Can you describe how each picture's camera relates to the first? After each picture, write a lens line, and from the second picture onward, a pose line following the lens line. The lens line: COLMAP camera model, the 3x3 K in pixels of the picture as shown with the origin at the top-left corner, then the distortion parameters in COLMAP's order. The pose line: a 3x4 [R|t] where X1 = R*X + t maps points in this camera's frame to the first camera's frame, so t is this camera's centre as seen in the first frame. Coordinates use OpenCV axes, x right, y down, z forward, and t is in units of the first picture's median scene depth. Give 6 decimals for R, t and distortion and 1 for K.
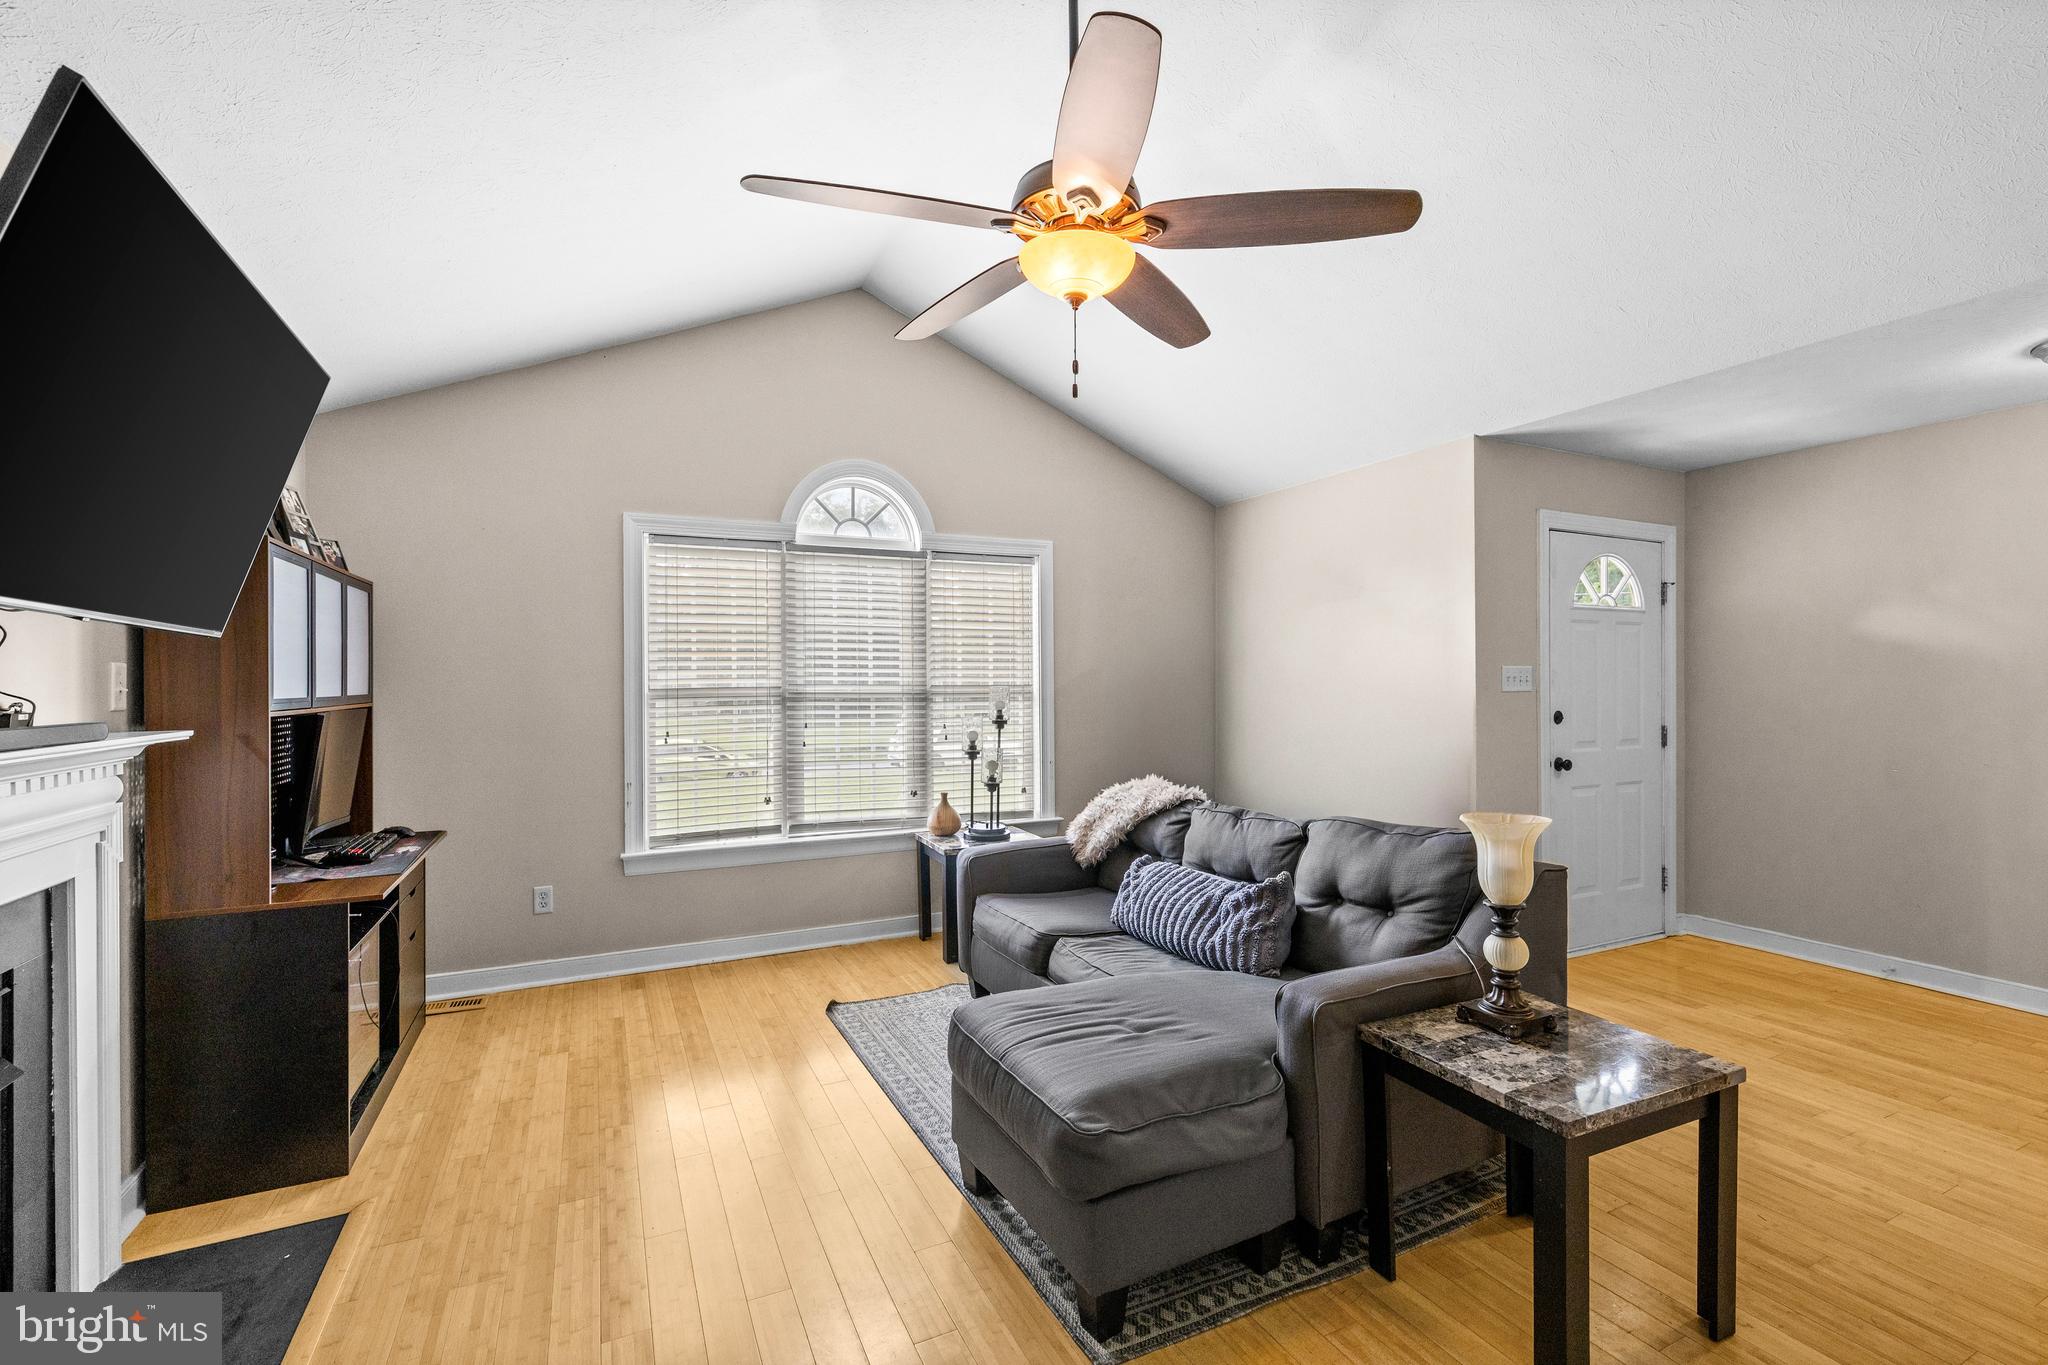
lens RADIAL K [[886.9, 0, 1015.9], [0, 886.9, 683.5], [0, 0, 1]] dist [0.001556, 0.001348]
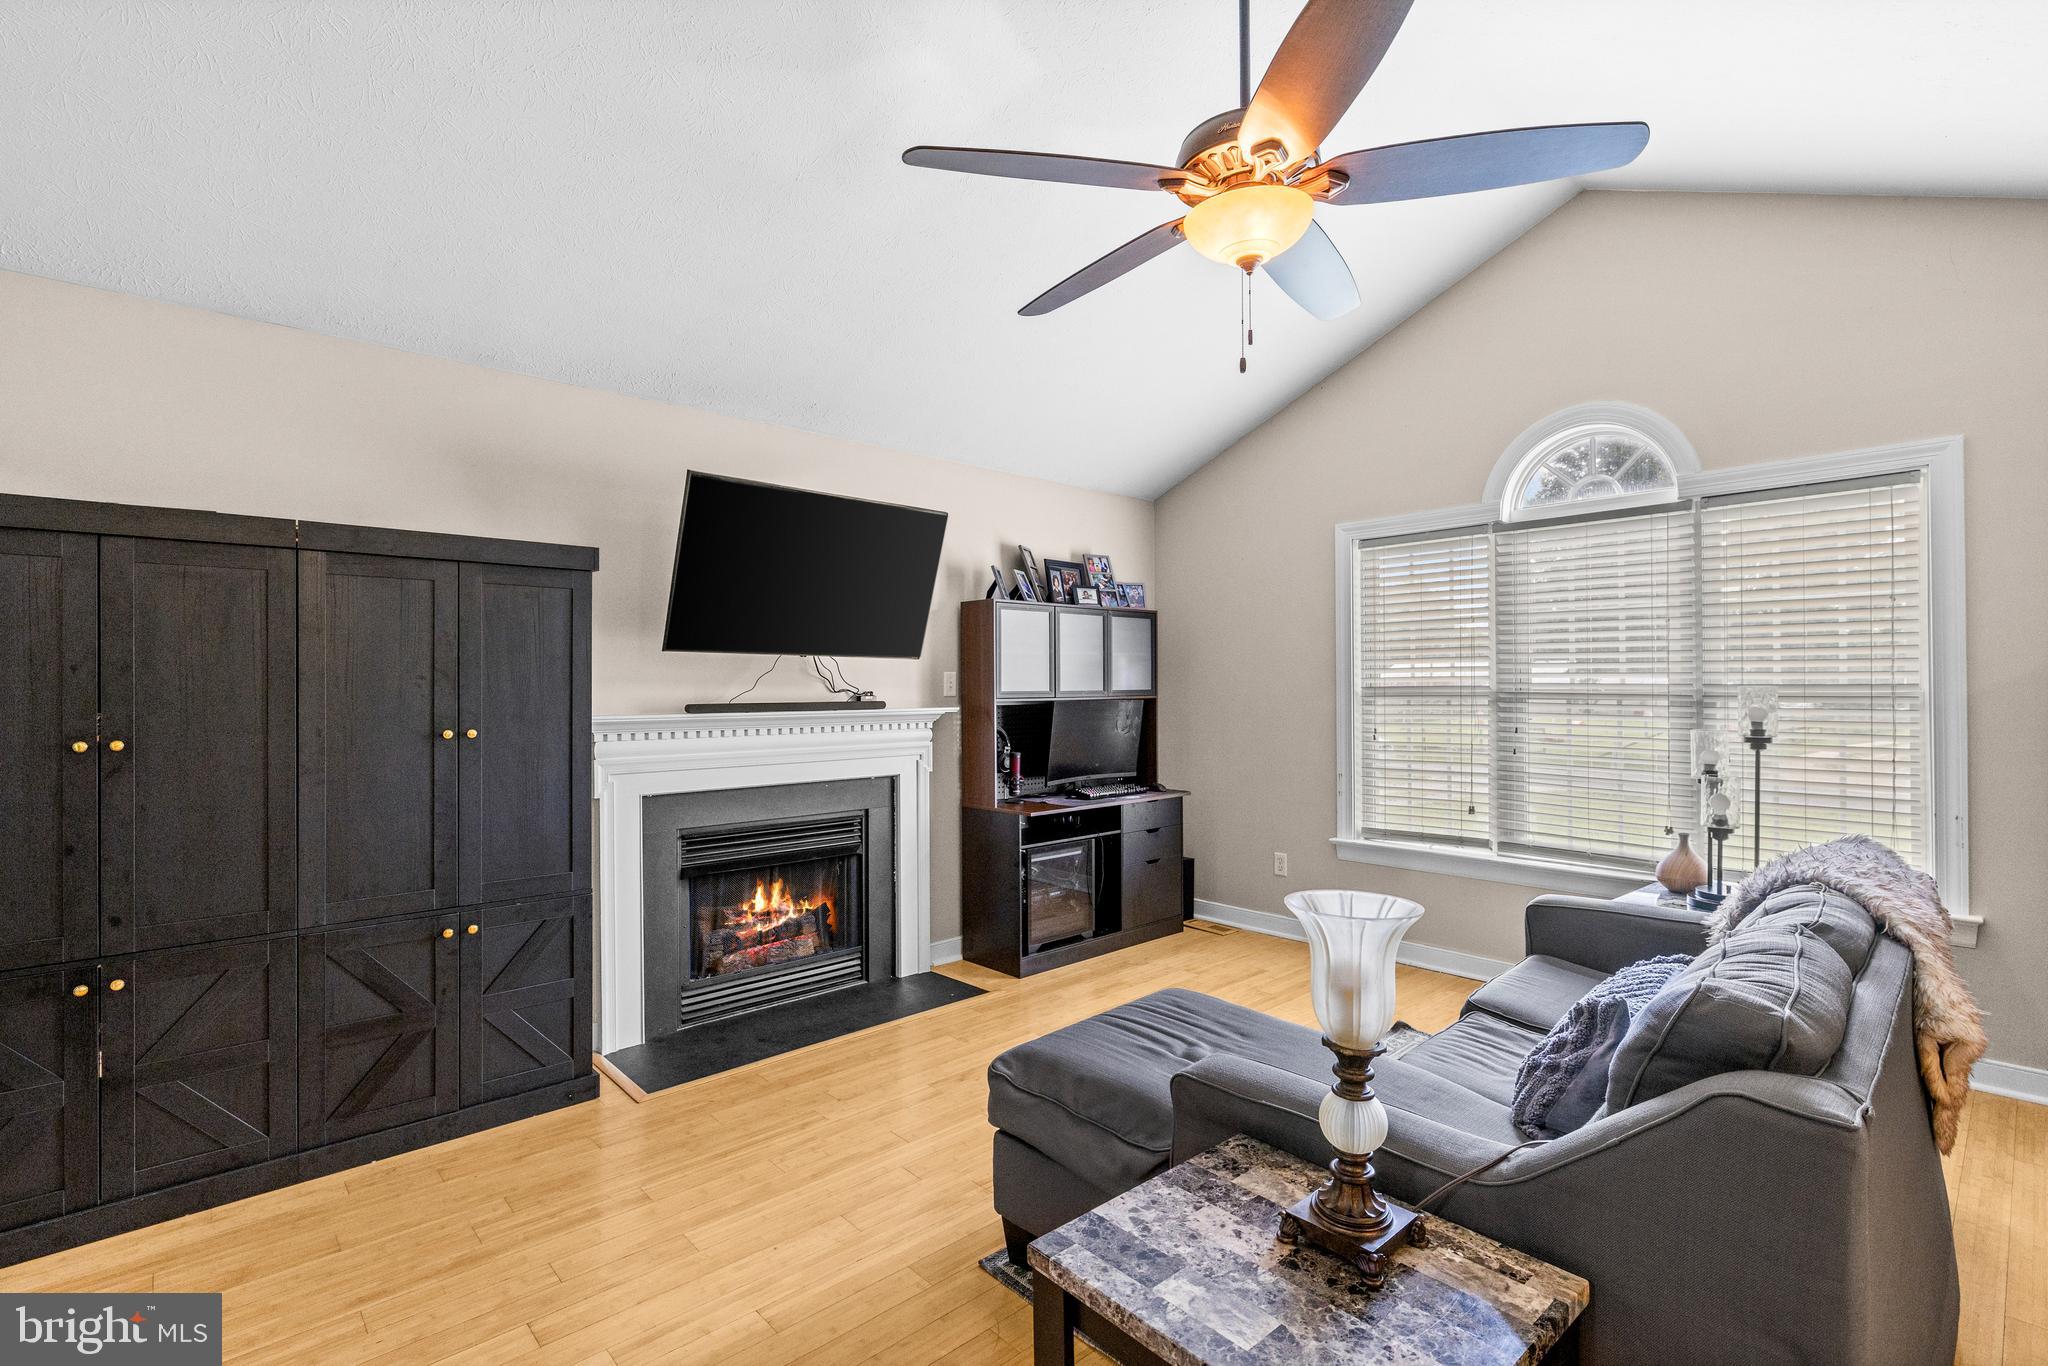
lens RADIAL K [[935.9, 0, 1017.0], [0, 935.9, 681.9], [0, 0, 1]] dist [-0.003217, -0.000140]
pose [[0.291753, 0.000809, -0.956493, 0.542028], [0.001077, 0.999999, 0.001174, -0.001903], [0.956493, -0.001373, 0.291752, 0.287621]]
